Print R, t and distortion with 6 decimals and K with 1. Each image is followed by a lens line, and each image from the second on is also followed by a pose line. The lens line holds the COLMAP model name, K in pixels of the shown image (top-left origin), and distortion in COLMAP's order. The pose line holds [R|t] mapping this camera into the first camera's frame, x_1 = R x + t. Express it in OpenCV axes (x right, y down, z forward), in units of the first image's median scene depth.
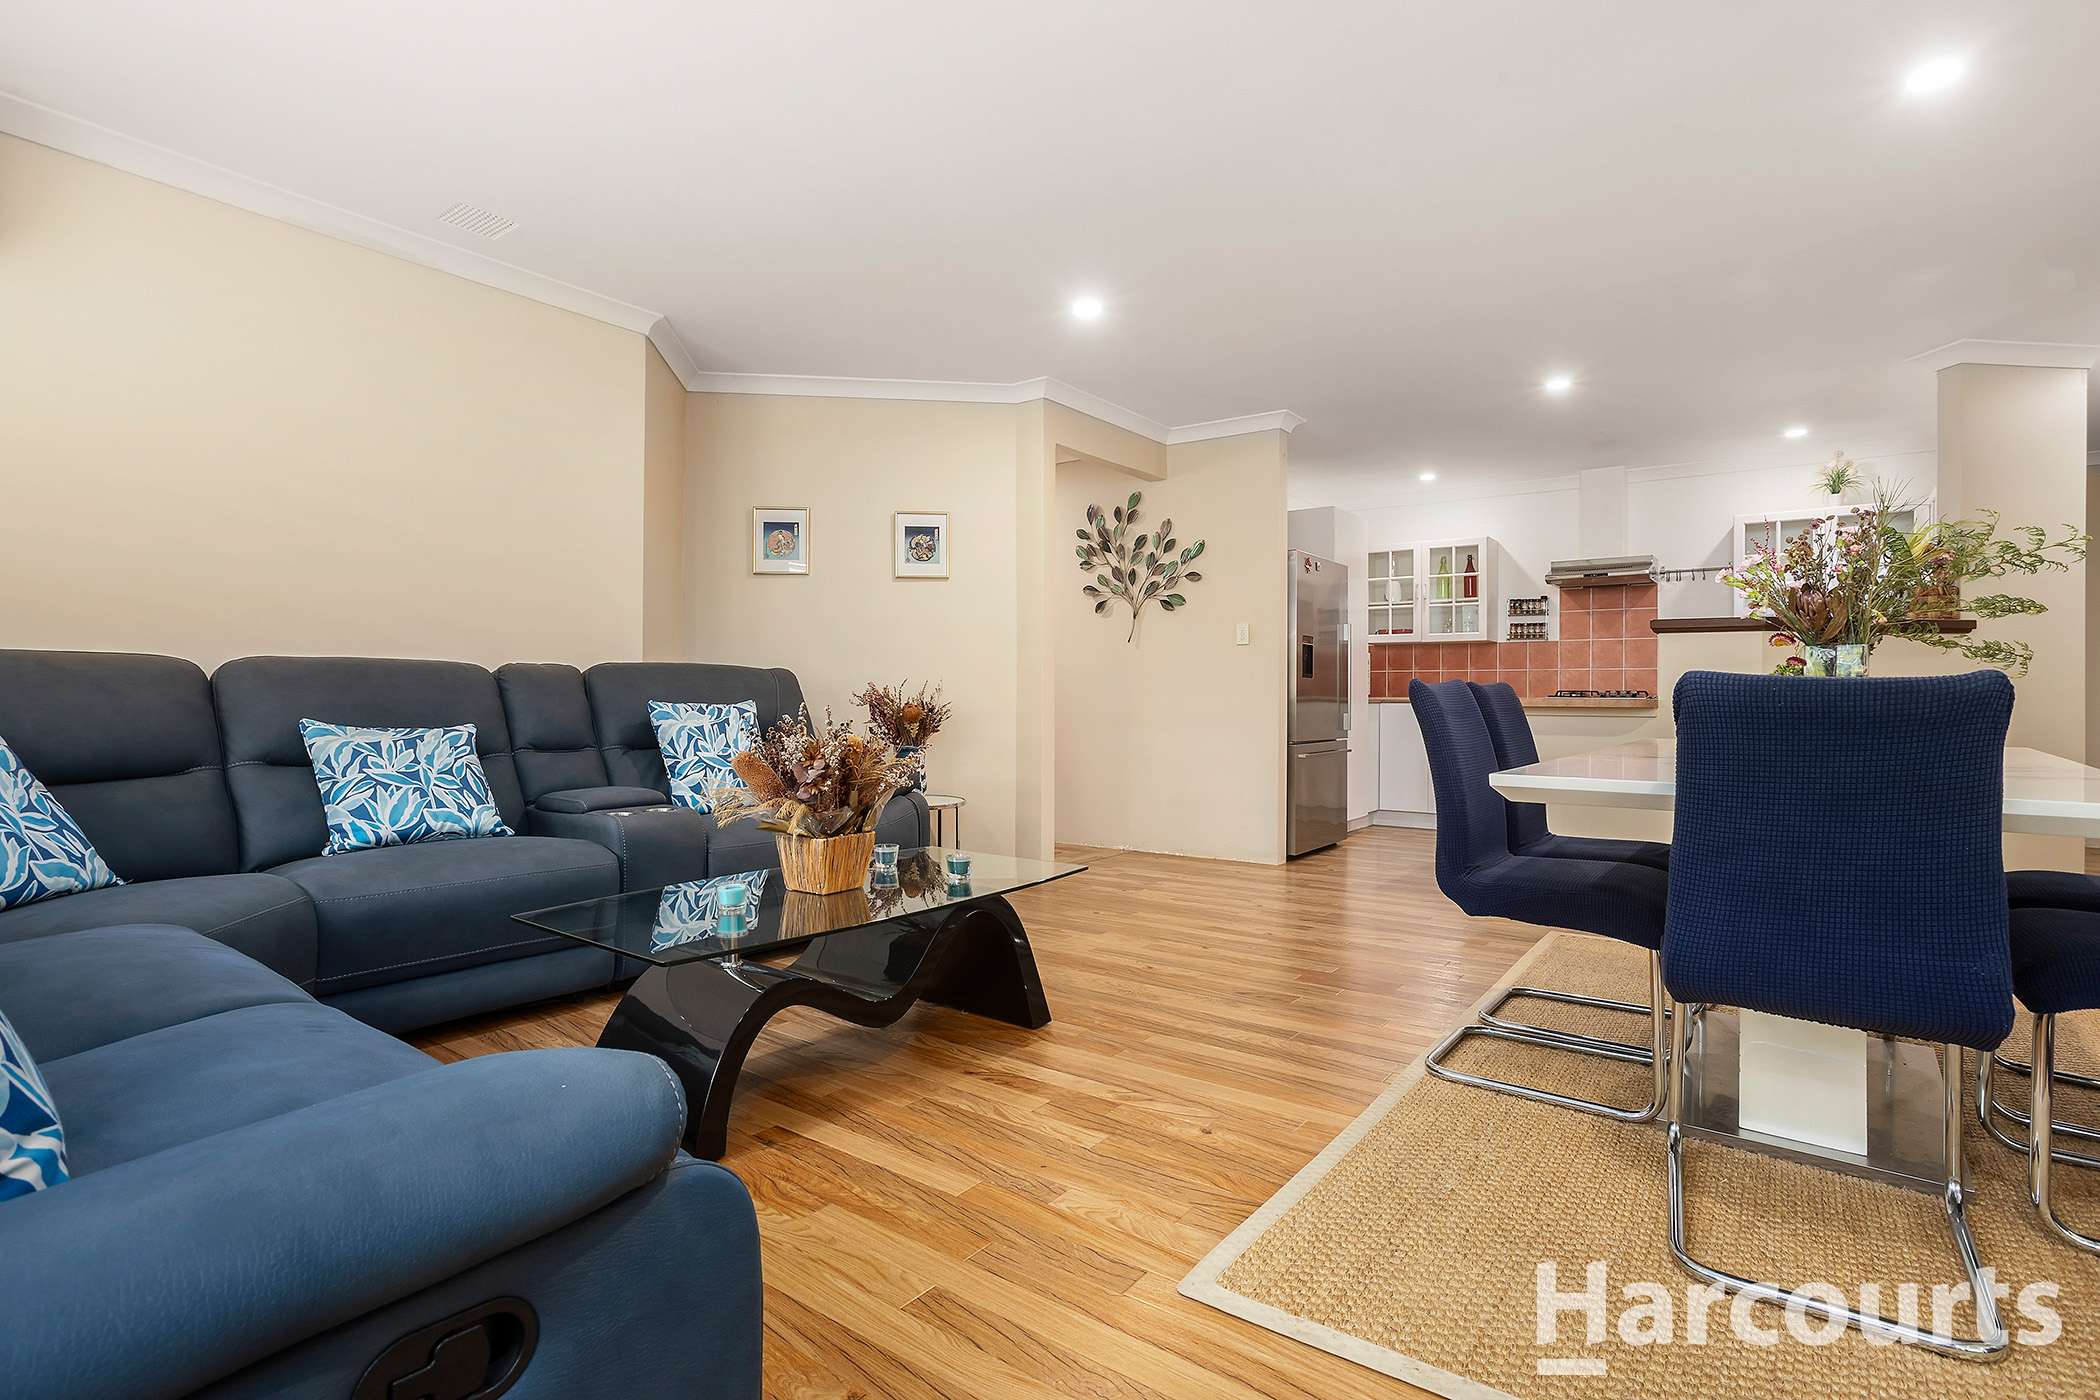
lens RADIAL K [[1021.8, 0, 1050.0], [0, 1021.8, 700.0], [0, 0, 1]] dist [-0.009959, 0.000352]
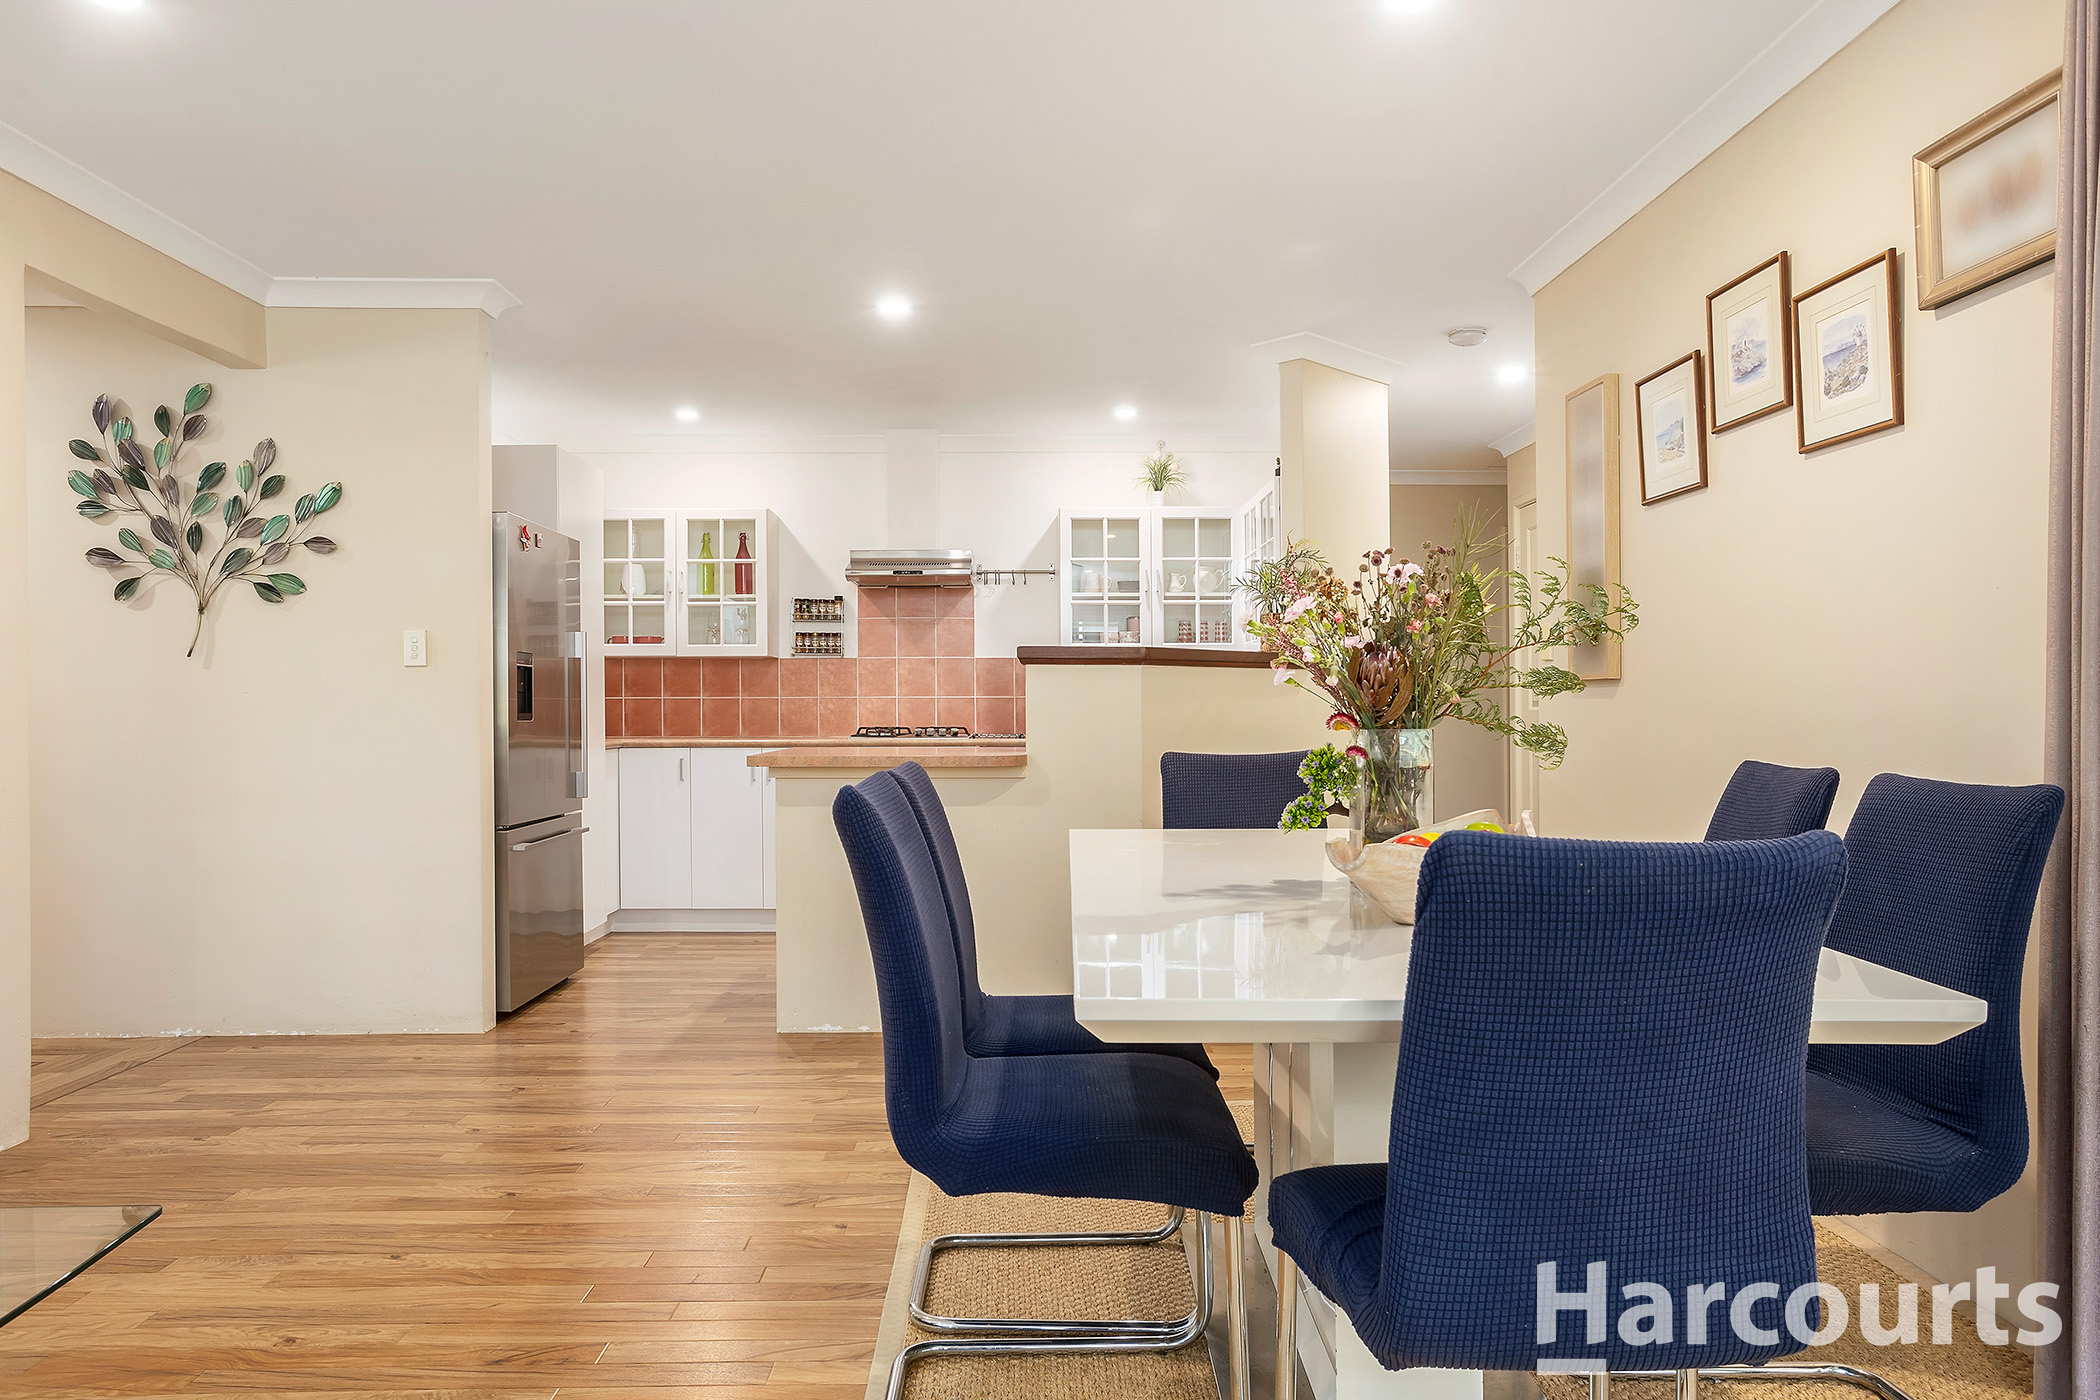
lens RADIAL K [[1416.6, 0, 1041.7], [0, 1416.6, 710.8], [0, 0, 1]] dist [-0.057011, 0.067004]
pose [[0.797461, -0.008658, 0.603308, -0.011105], [0.008534, 0.999959, 0.003069, -0.025908], [-0.603310, 0.002701, 0.797502, 0.127043]]
